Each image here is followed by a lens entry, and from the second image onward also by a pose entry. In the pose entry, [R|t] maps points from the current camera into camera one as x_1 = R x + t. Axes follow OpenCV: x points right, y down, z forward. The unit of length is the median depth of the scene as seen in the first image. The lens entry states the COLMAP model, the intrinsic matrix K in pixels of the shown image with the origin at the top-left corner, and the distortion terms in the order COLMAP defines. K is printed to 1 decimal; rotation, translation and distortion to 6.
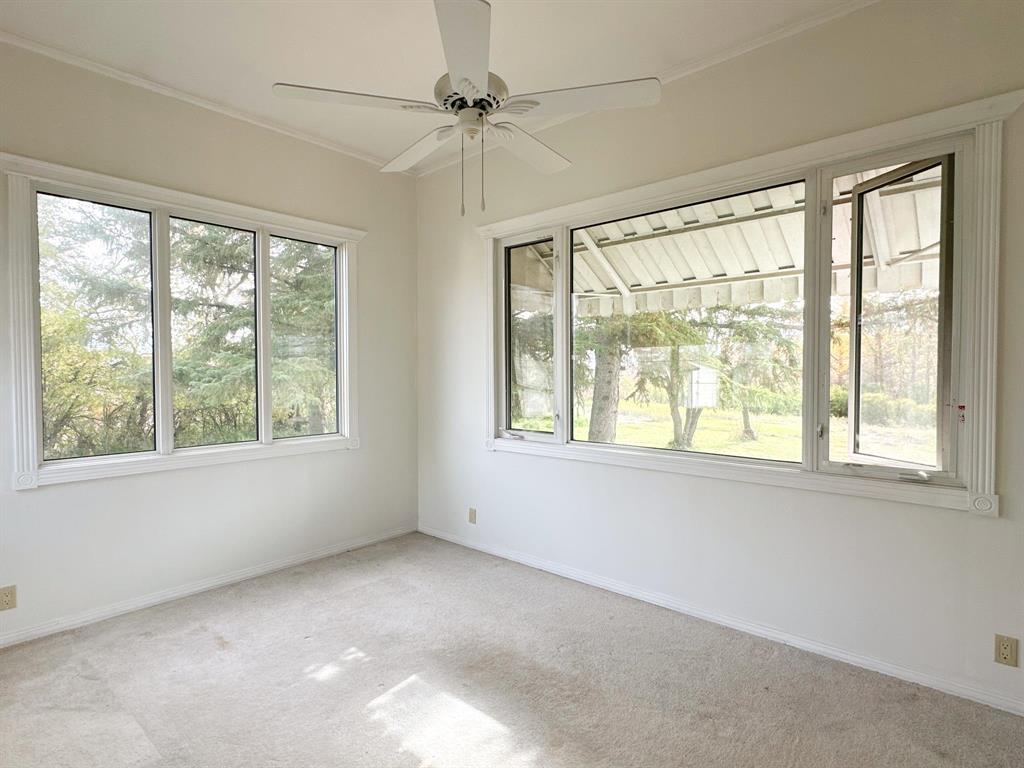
lens RADIAL K [[536.3, 0, 513.3], [0, 536.3, 386.2], [0, 0, 1]] dist [-0.001535, 0.001102]
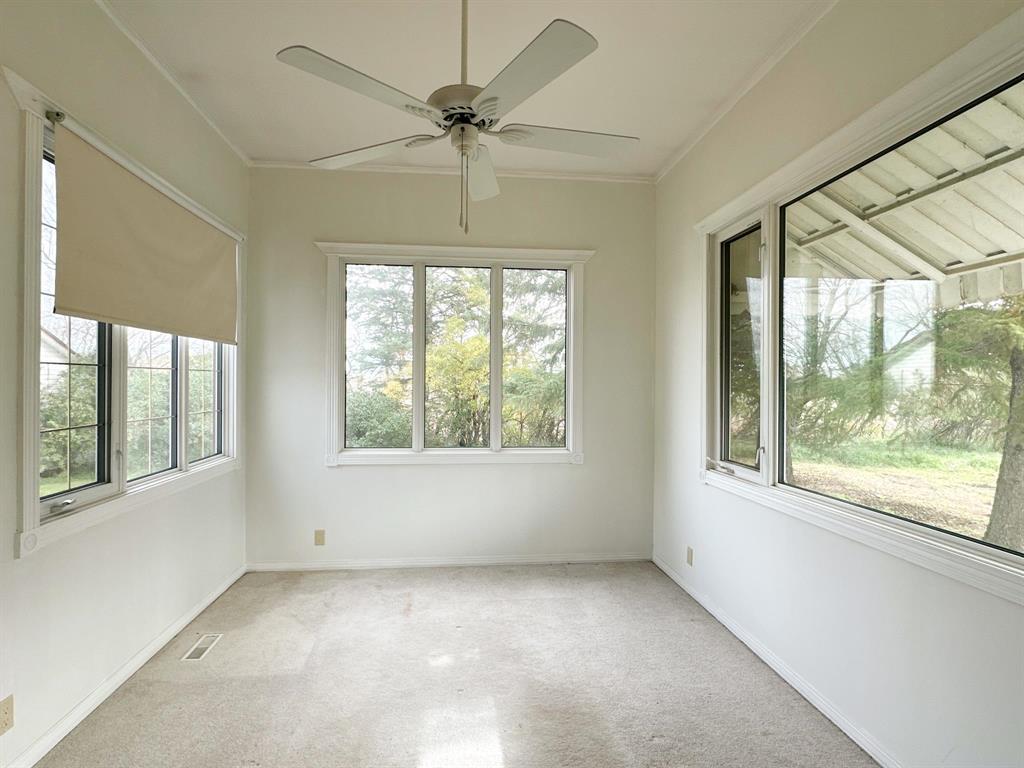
lens RADIAL K [[536.3, 0, 513.3], [0, 536.3, 386.2], [0, 0, 1]] dist [-0.001535, 0.001102]
pose [[0.736914, 0.008401, -0.675934, 0.369113], [-0.026720, 0.999503, -0.016707, -0.013701], [0.675458, 0.030373, 0.736773, 0.197031]]
